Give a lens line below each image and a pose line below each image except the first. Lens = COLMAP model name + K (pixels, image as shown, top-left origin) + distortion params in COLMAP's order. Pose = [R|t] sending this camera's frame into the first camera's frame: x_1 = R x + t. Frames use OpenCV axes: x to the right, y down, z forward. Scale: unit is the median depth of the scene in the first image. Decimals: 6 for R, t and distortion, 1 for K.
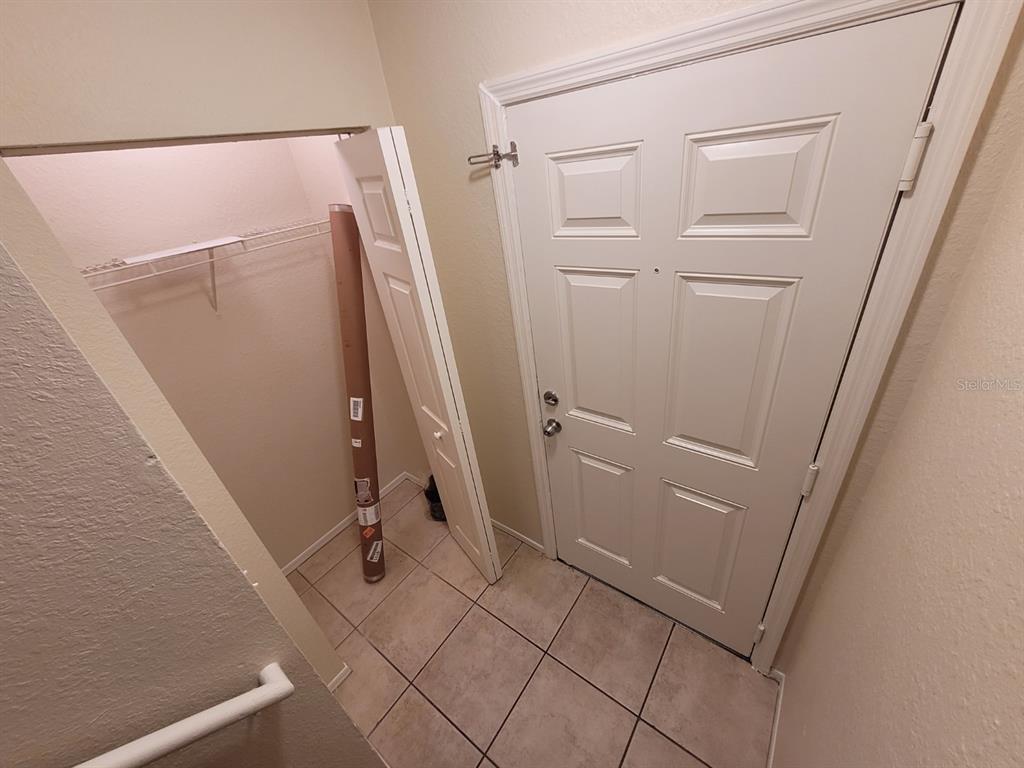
lens RADIAL K [[398.3, 0, 512.1], [0, 398.3, 384.2], [0, 0, 1]] dist [-0.001626, -0.000117]
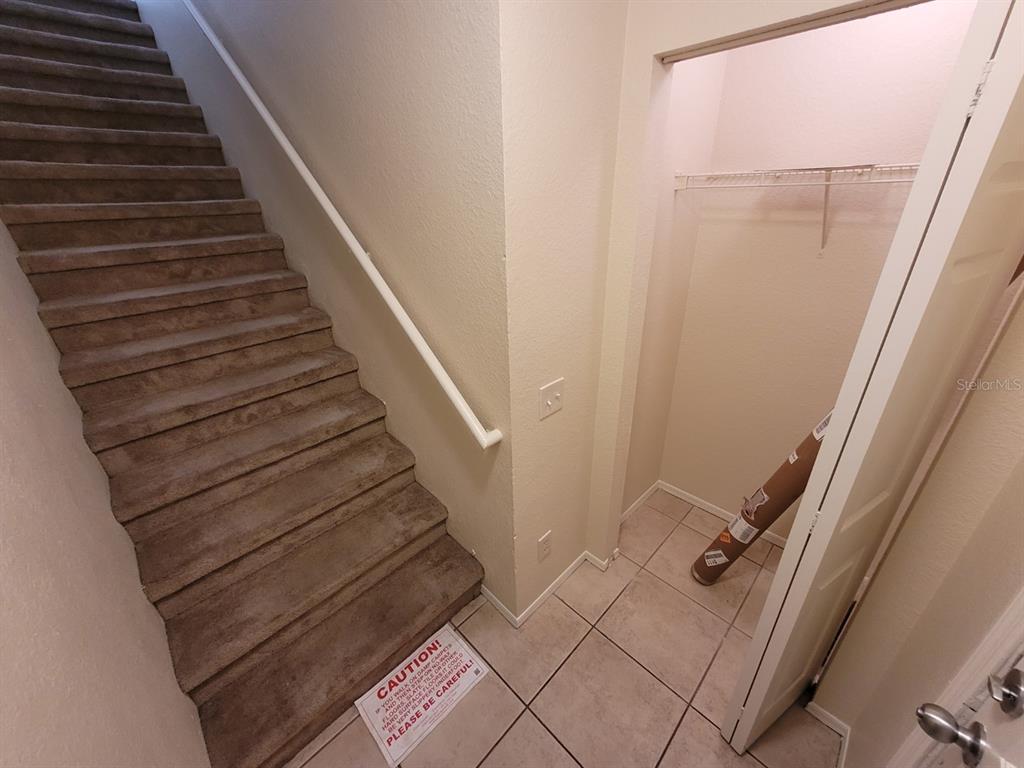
lens RADIAL K [[398.3, 0, 514.1], [0, 398.3, 383.9], [0, 0, 1]] dist [-0.001626, -0.000117]
pose [[-0.137371, 0.538946, -0.831064, 0.312960], [-0.460725, 0.707966, 0.535272, -0.144696], [0.876848, 0.456422, 0.151052, 0.439328]]
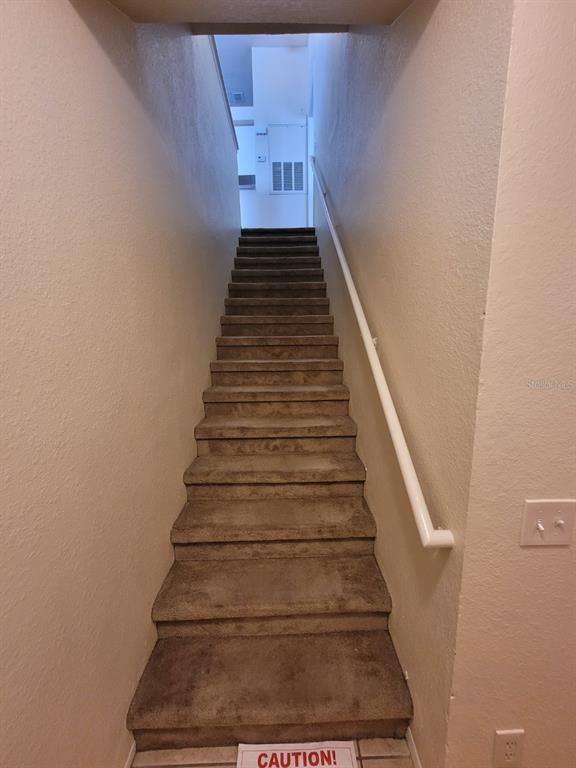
lens RADIAL K [[298.7, 0, 292.1], [0, 298.7, 386.7], [0, 0, 1]] dist [-0.001626, -0.000117]
pose [[-0.783346, 0.226867, -0.578706, 0.103975], [-0.211218, 0.778464, 0.591085, -0.035825], [0.584599, 0.585257, -0.561888, 0.570717]]
